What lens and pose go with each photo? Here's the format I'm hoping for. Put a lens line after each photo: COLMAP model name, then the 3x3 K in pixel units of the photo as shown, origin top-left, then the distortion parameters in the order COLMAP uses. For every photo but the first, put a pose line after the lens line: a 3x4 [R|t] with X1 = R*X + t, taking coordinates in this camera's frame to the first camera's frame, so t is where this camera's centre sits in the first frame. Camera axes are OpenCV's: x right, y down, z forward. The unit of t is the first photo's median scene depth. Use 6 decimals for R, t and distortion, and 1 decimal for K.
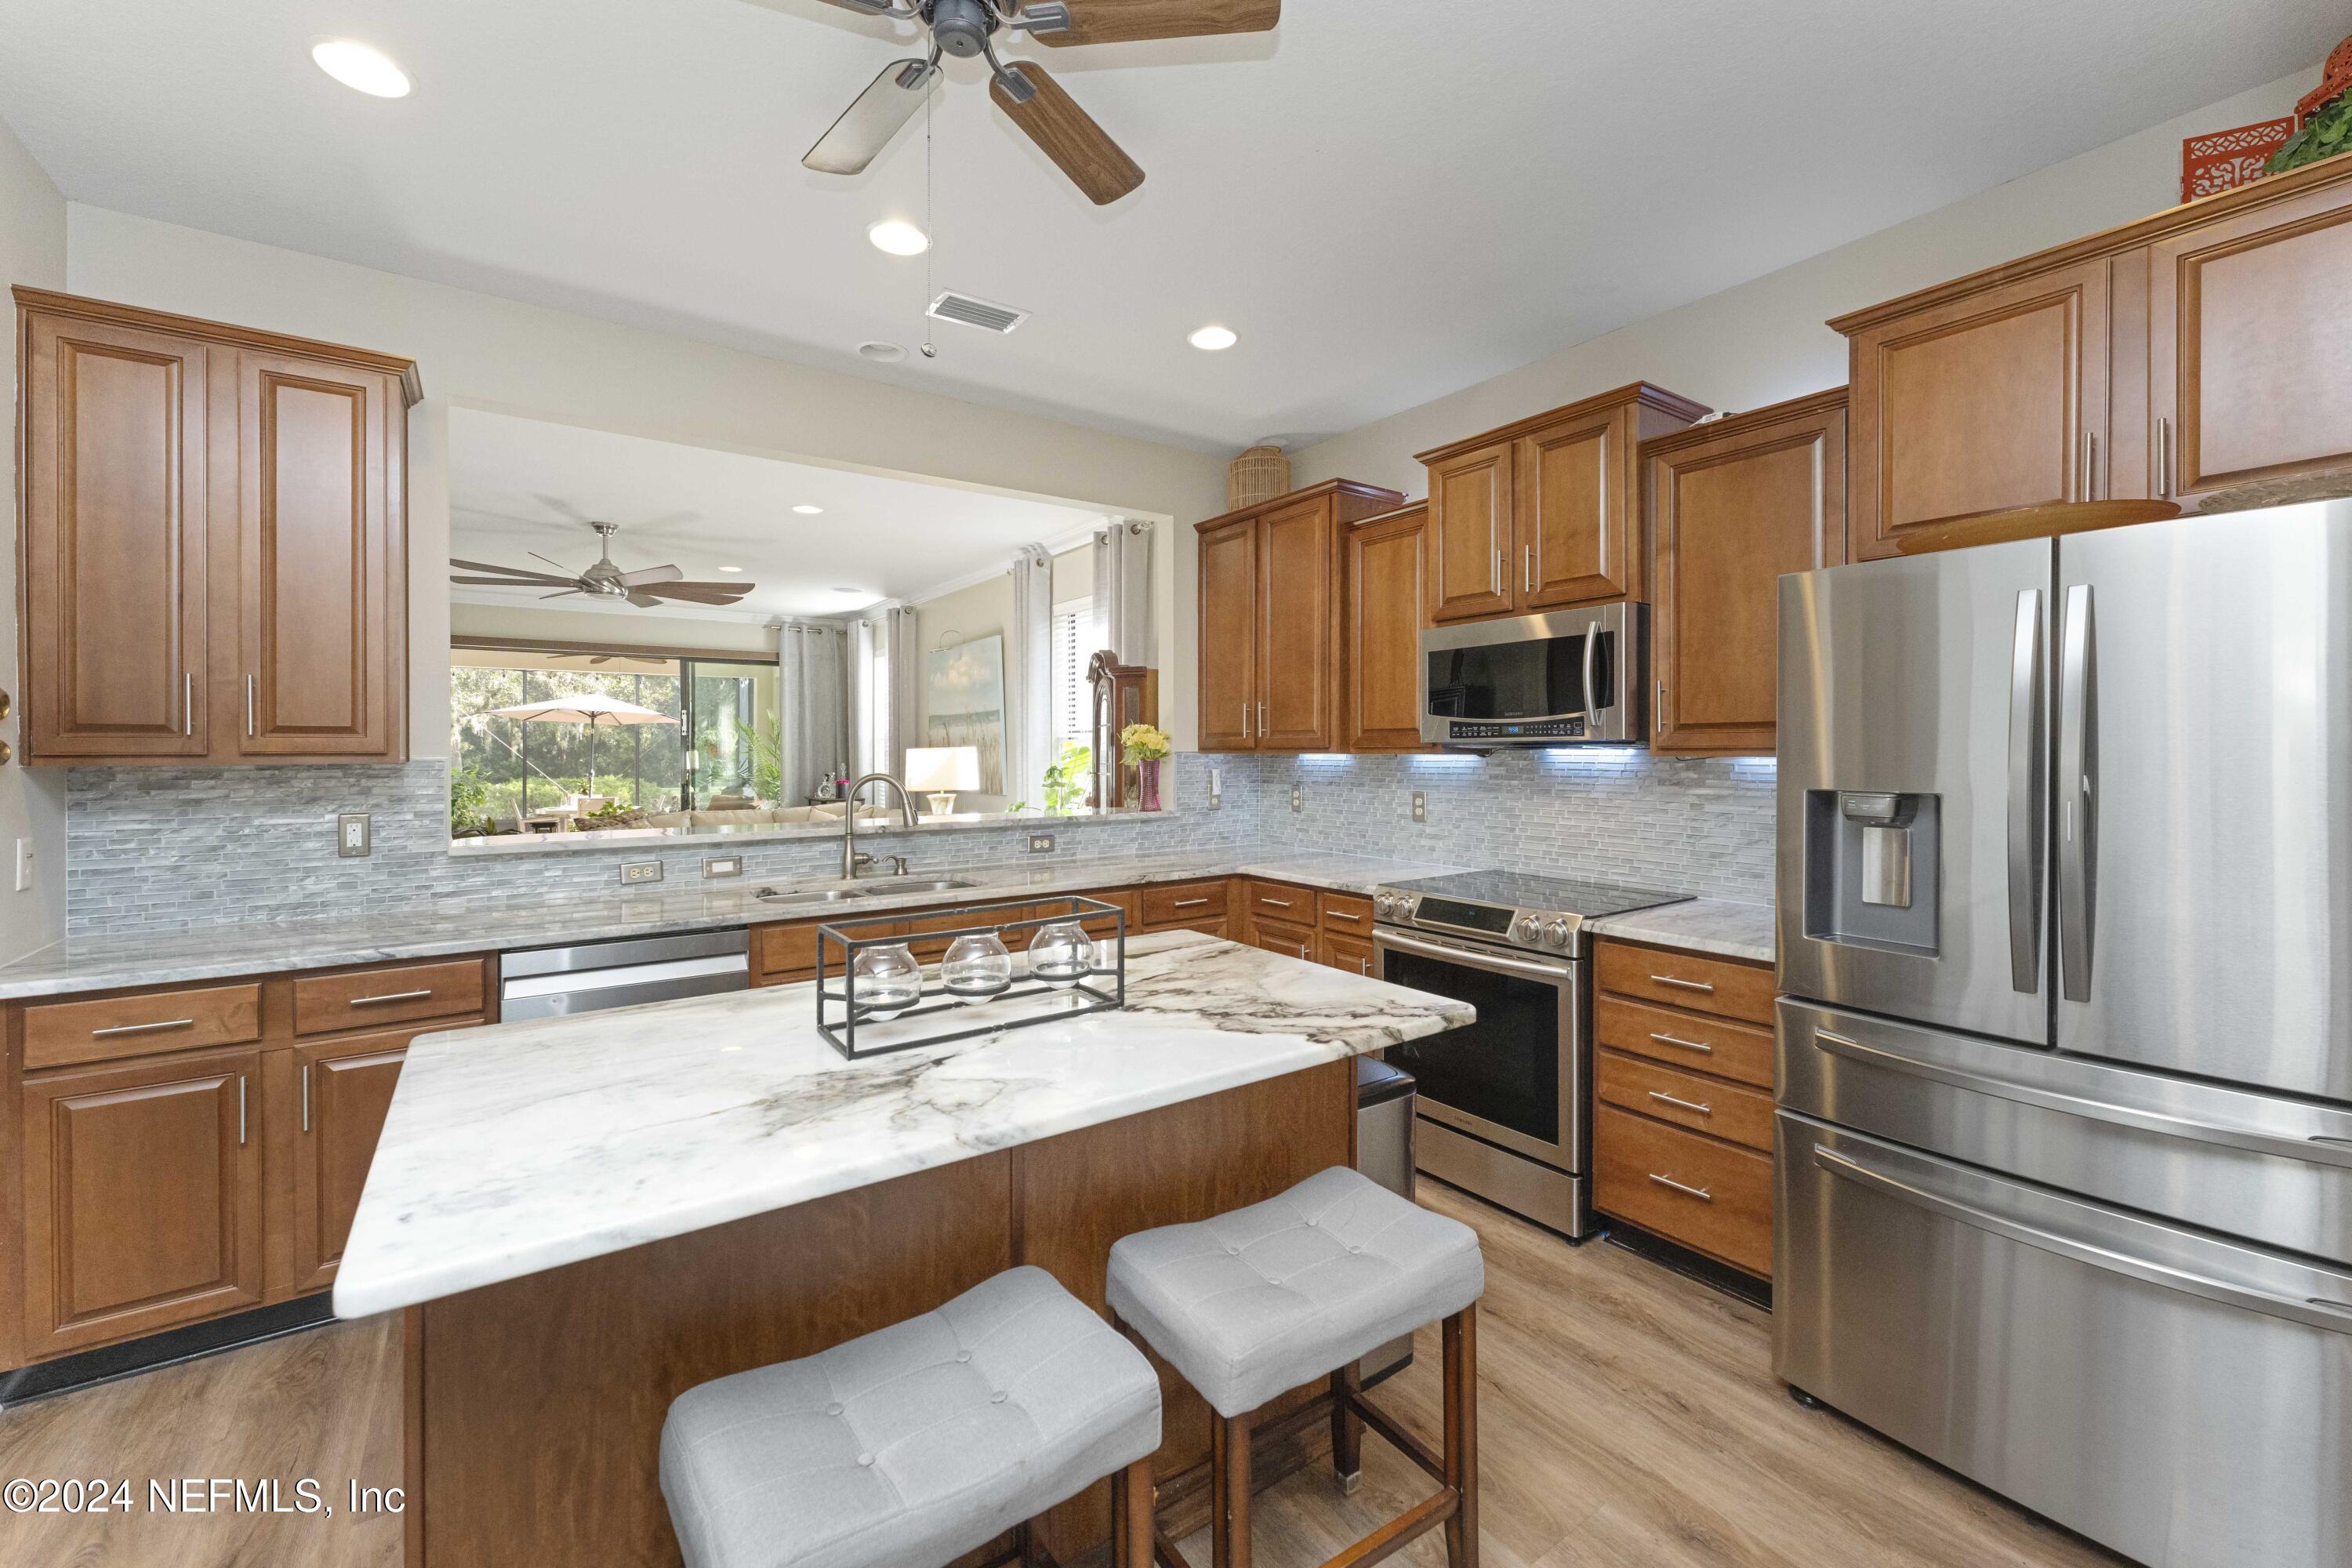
lens RADIAL K [[946.0, 0, 1186.1], [0, 946.0, 750.0], [0, 0, 1]] dist [0.000080, -0.000510]
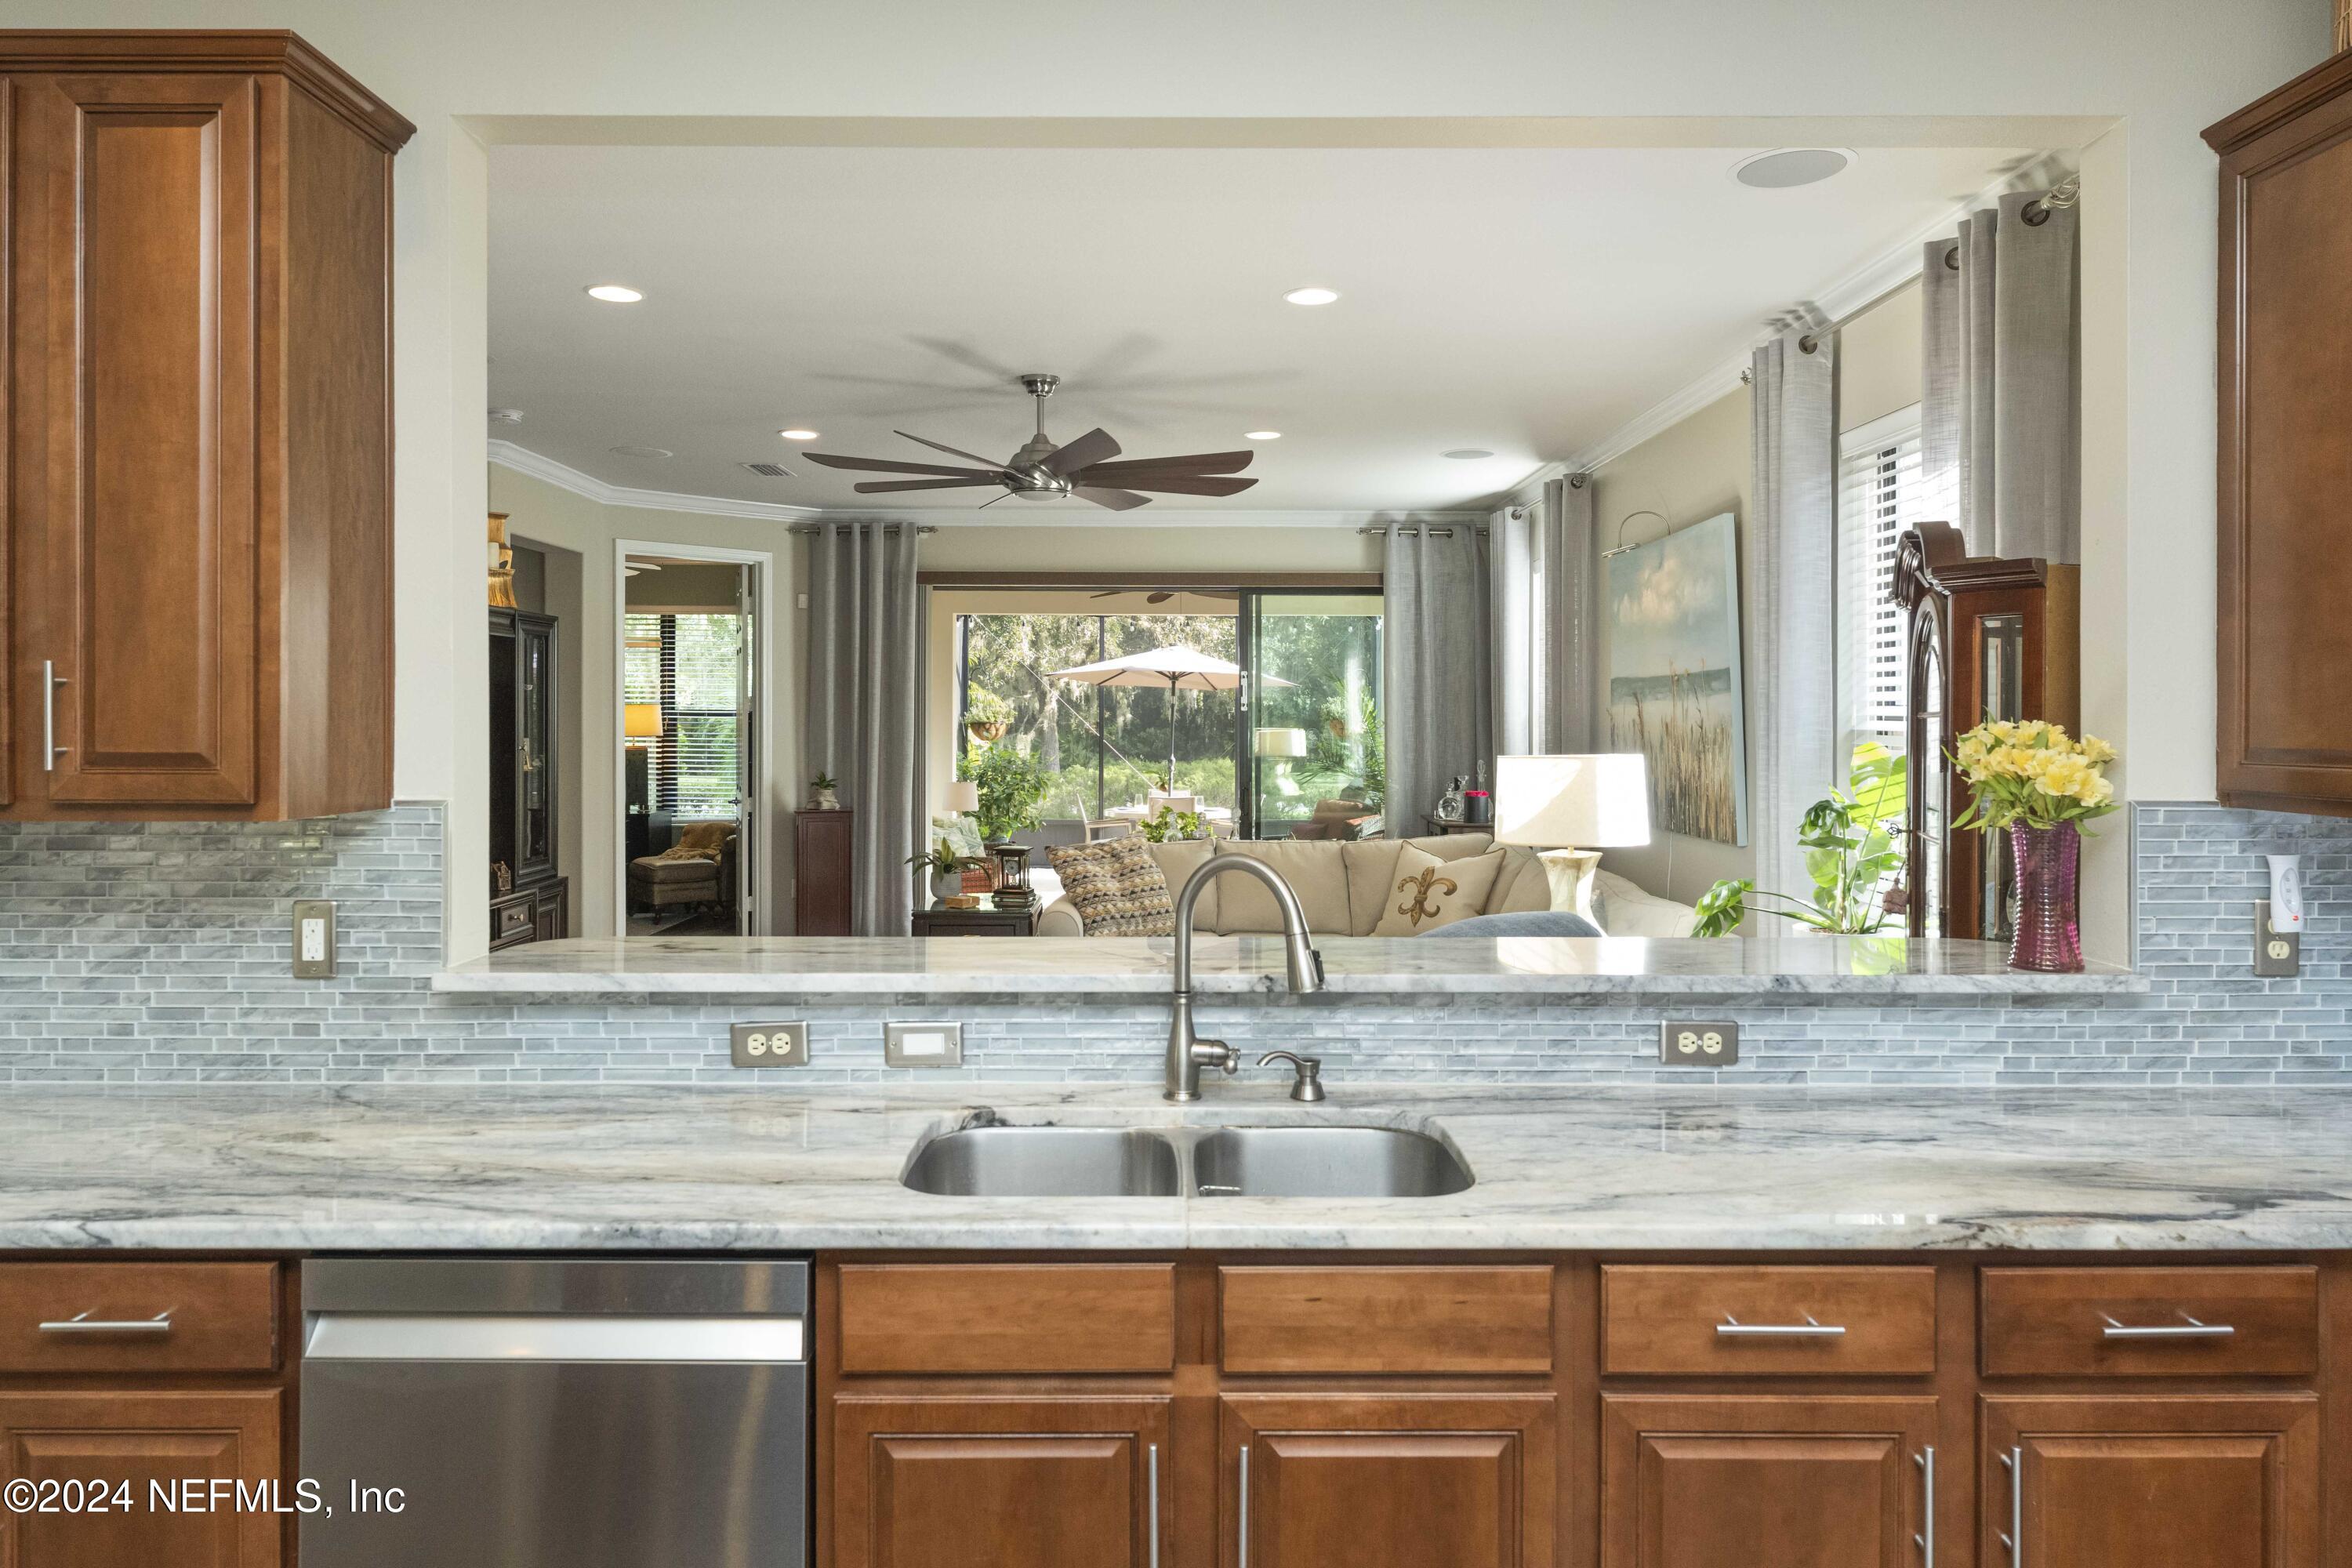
lens RADIAL K [[1479.4, 0, 1162.4], [0, 1479.4, 705.6], [0, 0, 1]] dist [-0.003565, -0.001731]
pose [[0.807563, 0.001665, -0.589779, 0.018608], [-0.006318, 0.999963, -0.005828, -0.026157], [0.589747, 0.008433, 0.807544, 0.340553]]
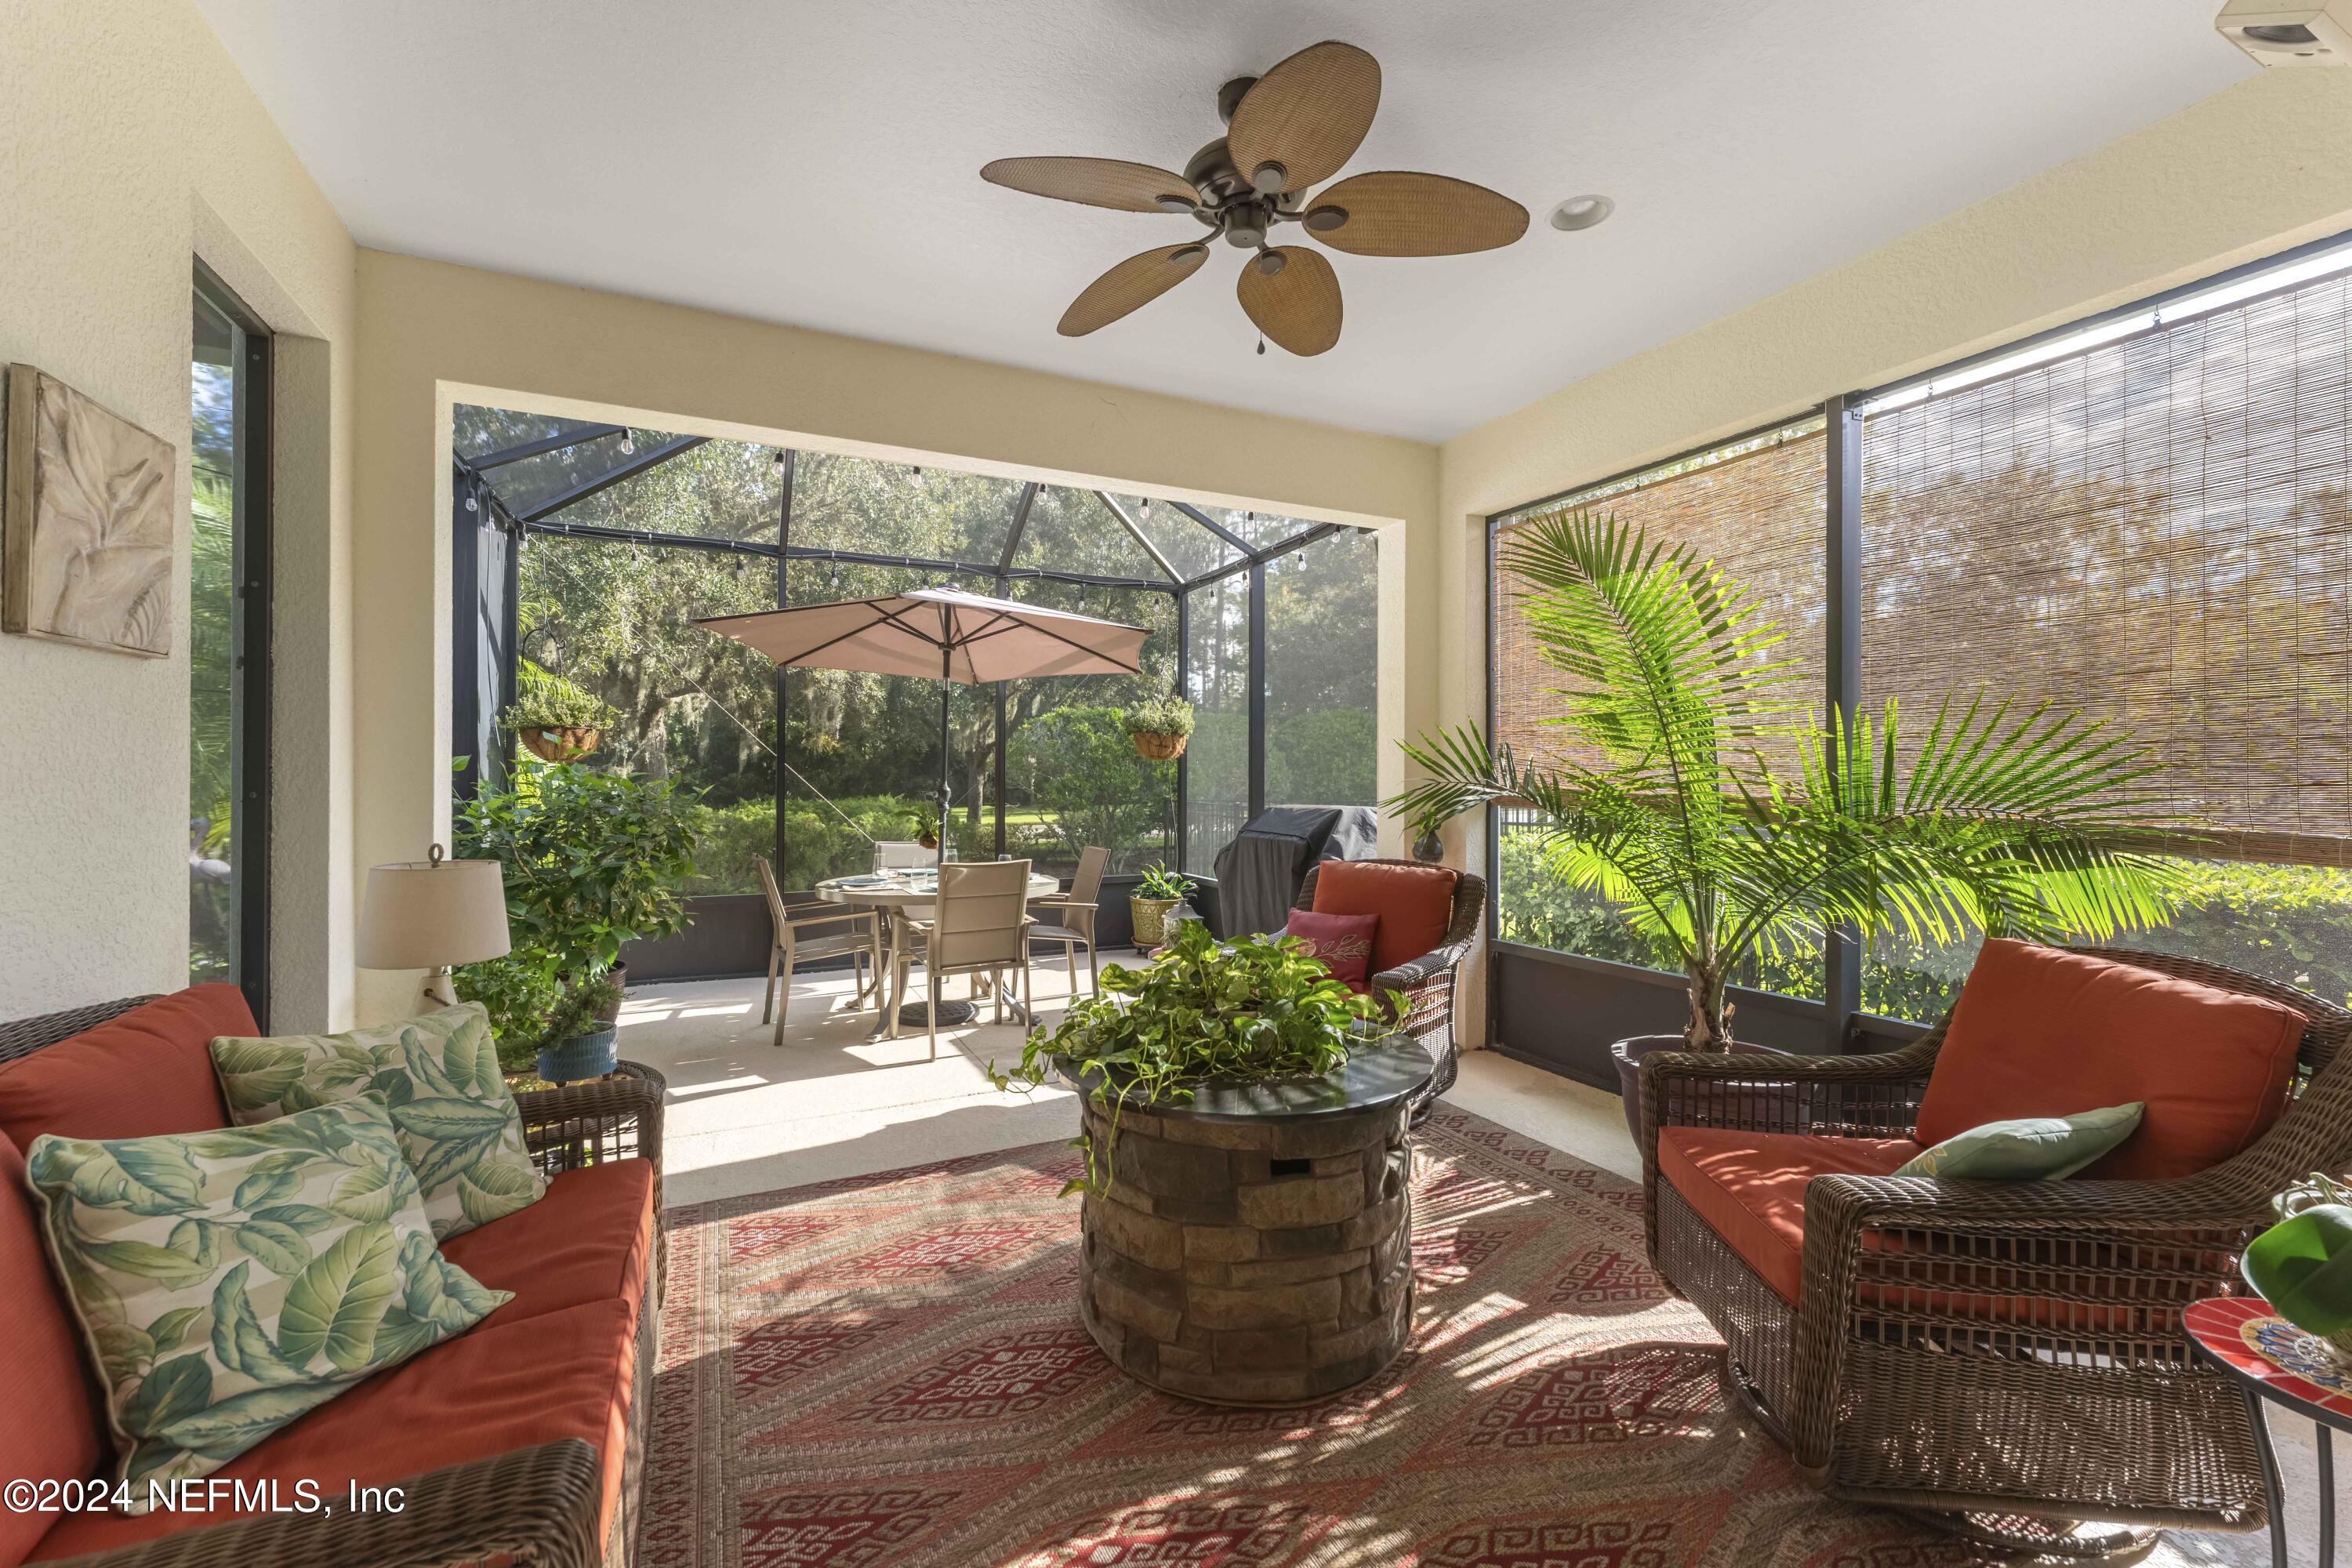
lens RADIAL K [[946.0, 0, 1169.7], [0, 946.0, 771.9], [0, 0, 1]] dist [0.000080, -0.000510]
pose [[0.983488, 0.006331, -0.180863, -1.330320], [-0.006664, 0.999977, -0.001234, 0.045378], [0.180851, 0.002419, 0.983507, 1.809337]]
